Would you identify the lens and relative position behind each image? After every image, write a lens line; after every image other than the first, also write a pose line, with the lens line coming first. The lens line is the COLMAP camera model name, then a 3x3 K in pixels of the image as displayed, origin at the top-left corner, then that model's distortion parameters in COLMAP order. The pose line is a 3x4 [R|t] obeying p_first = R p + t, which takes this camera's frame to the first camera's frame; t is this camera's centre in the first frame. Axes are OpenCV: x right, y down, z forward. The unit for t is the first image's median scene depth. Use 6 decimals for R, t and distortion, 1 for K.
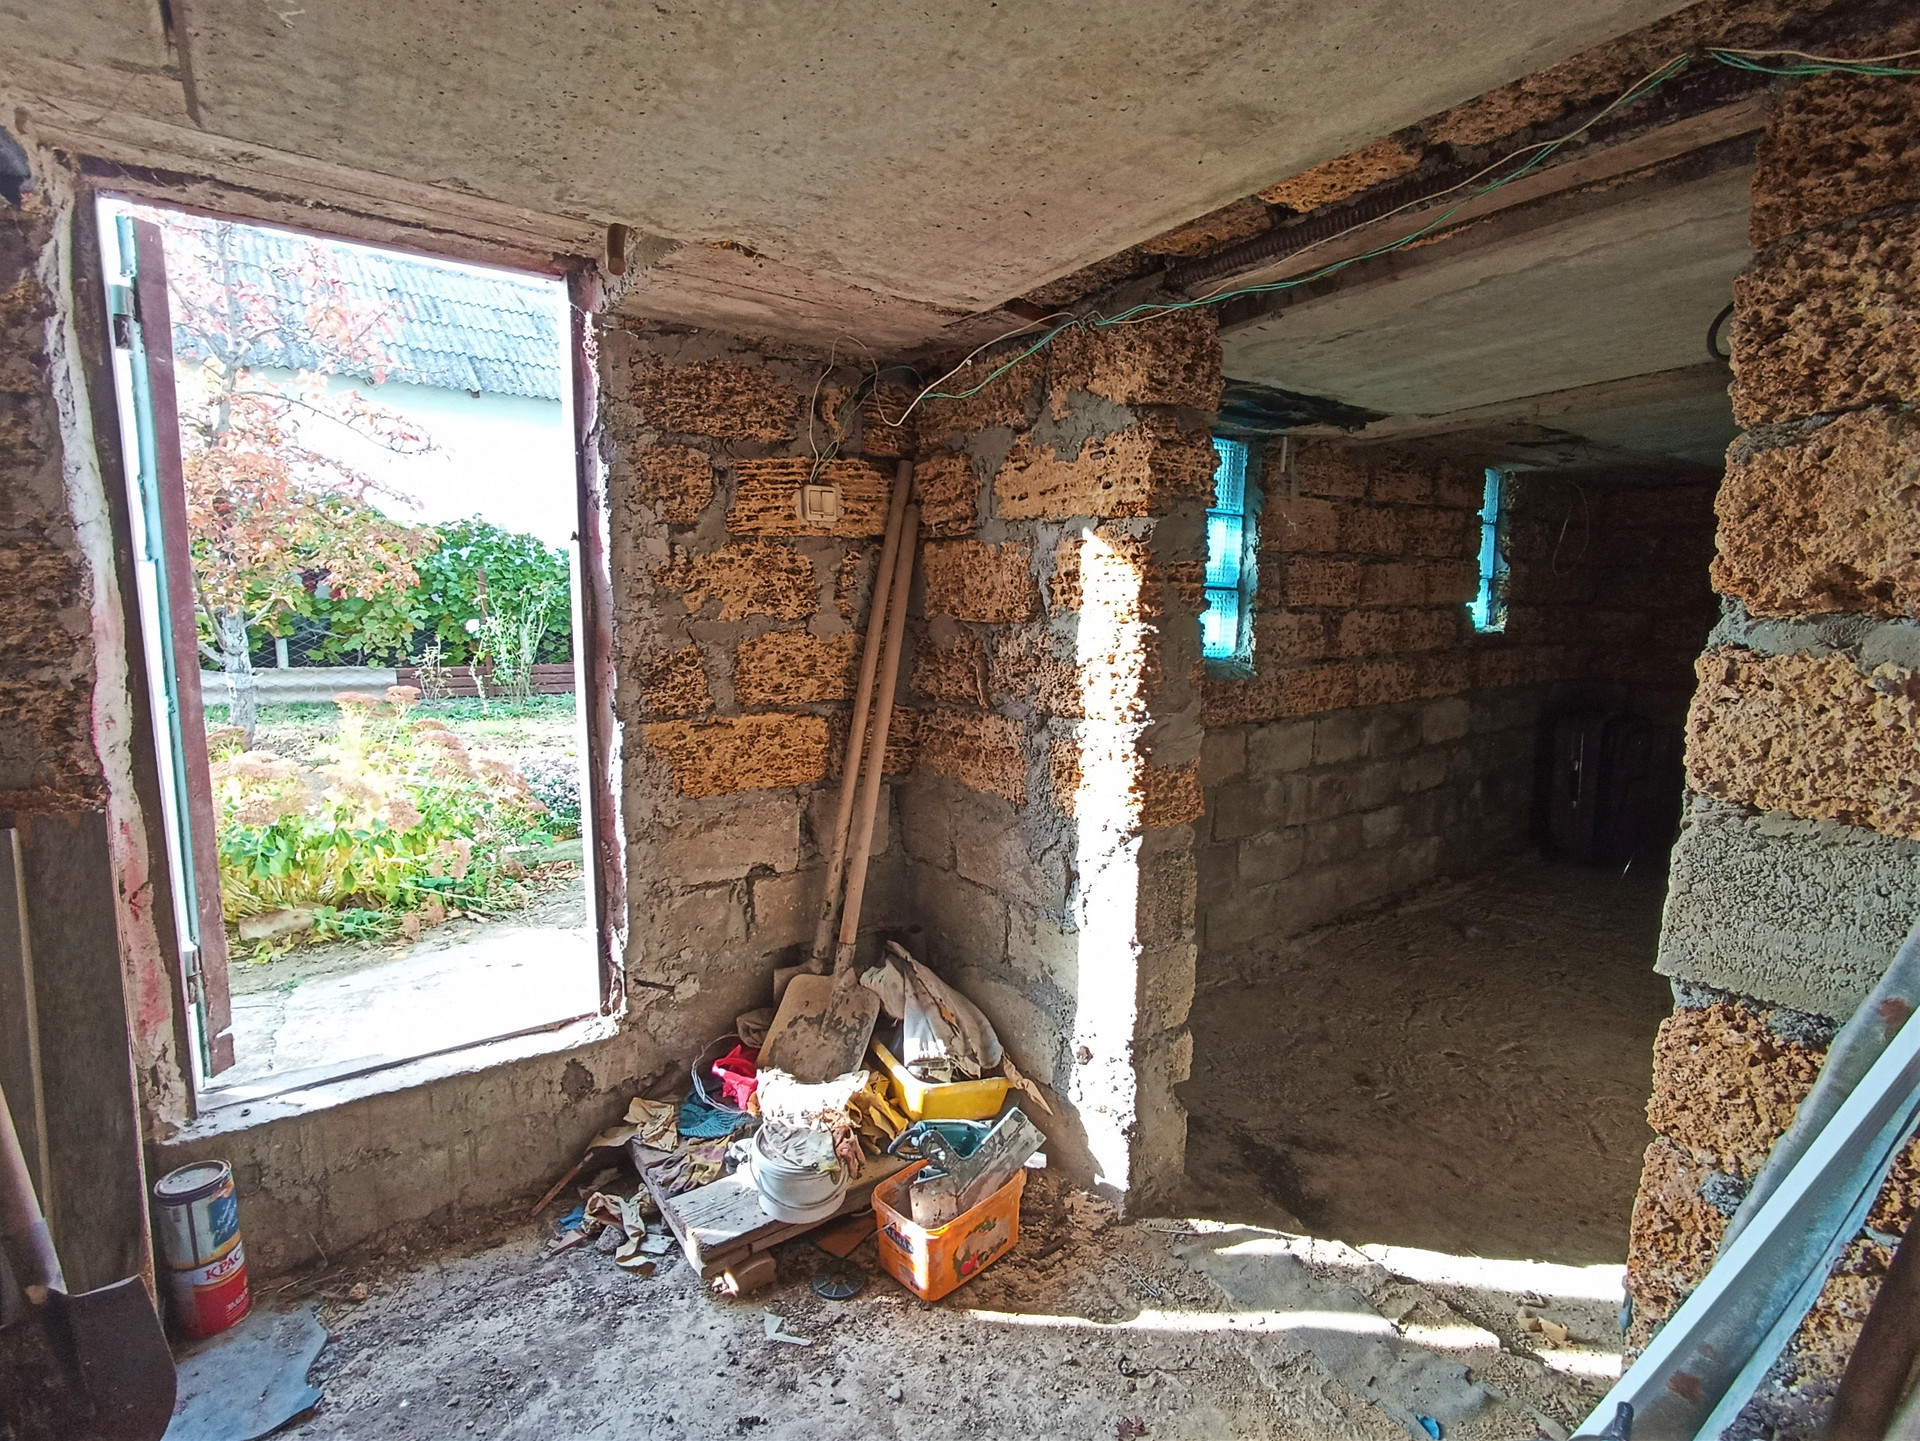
lens RADIAL K [[879.2, 0, 951.4], [0, 879.2, 721.0], [0, 0, 1]] dist [-0.003070, 0.000130]
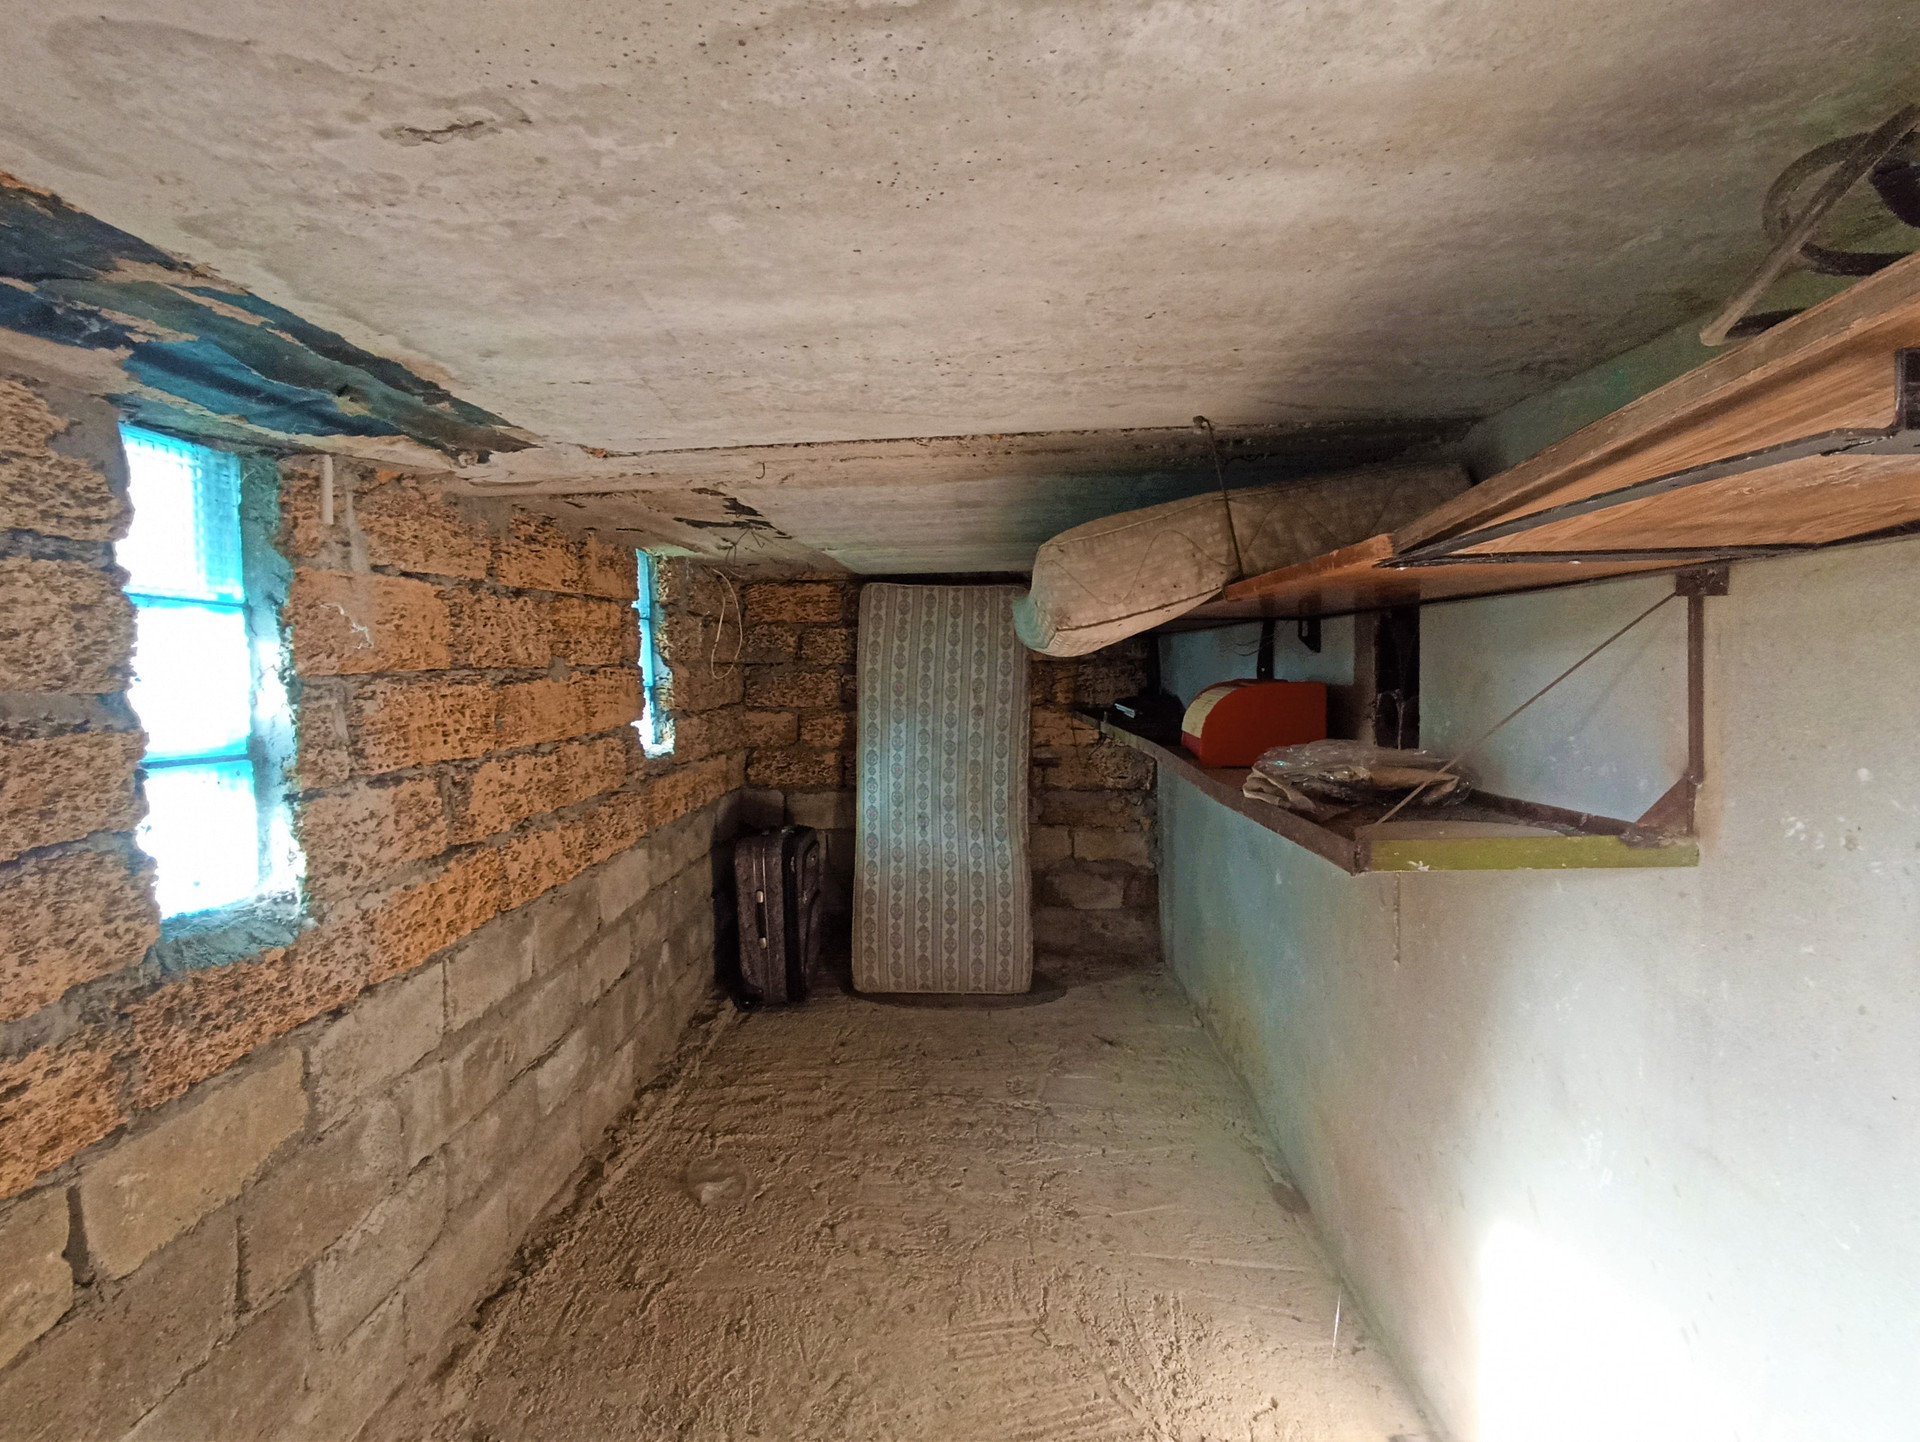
lens RADIAL K [[879.2, 0, 951.4], [0, 879.2, 721.5], [0, 0, 1]] dist [-0.003070, 0.000130]
pose [[0.579086, -0.063872, 0.812760, 0.149024], [0.112366, 0.993665, -0.001971, -0.115810], [-0.807486, 0.092468, 0.582595, 0.381509]]
